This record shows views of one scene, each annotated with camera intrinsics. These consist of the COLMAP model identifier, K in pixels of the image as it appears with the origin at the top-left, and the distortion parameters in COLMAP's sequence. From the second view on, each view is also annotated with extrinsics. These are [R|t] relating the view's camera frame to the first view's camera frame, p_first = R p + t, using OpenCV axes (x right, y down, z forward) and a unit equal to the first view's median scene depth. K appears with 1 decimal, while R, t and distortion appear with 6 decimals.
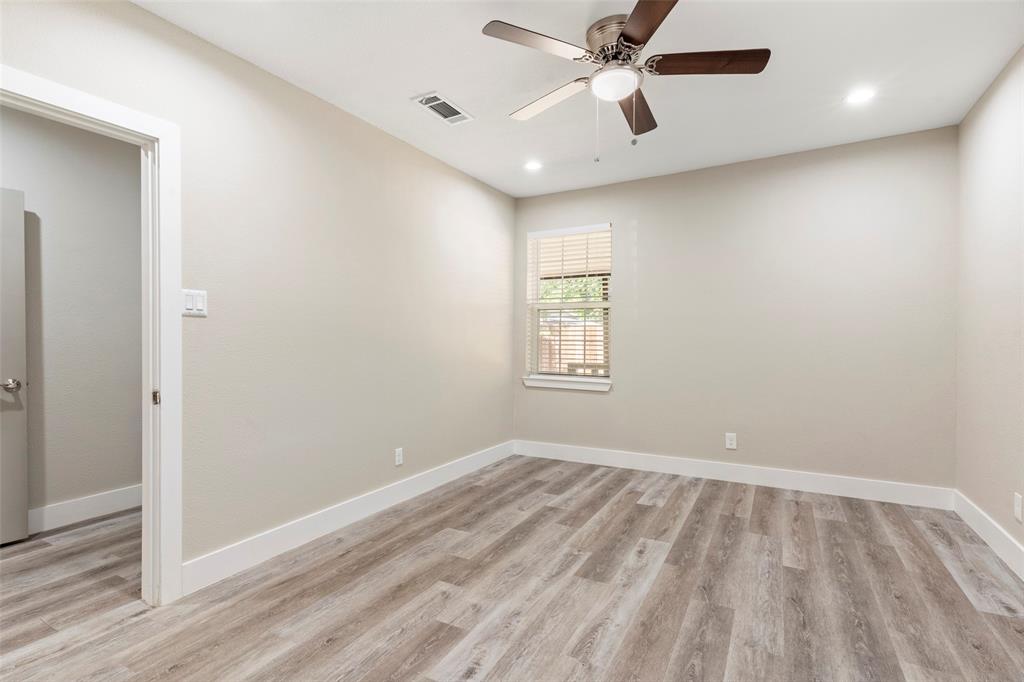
lens RADIAL K [[494.1, 0, 504.9], [0, 494.1, 338.7], [0, 0, 1]] dist [0.003802, 0.000444]
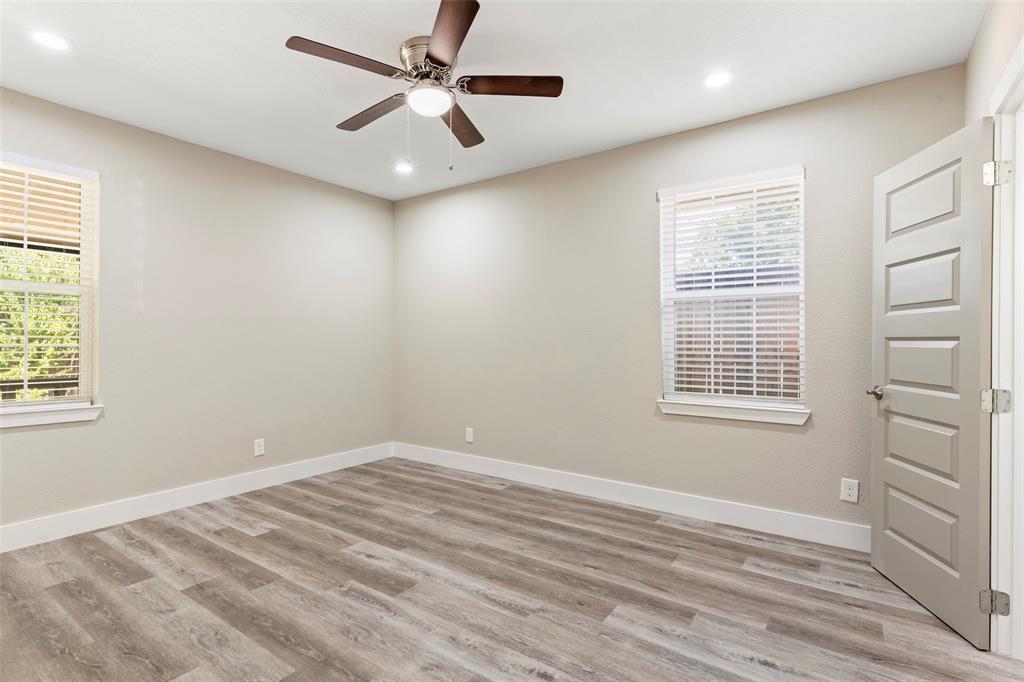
lens RADIAL K [[494.1, 0, 504.9], [0, 494.1, 338.7], [0, 0, 1]] dist [0.003802, 0.000444]
pose [[0.105570, 0.009062, 0.994371, -0.627208], [-0.001019, 0.999959, -0.009004, 0.002309], [-0.994411, -0.000062, 0.105575, 0.568870]]
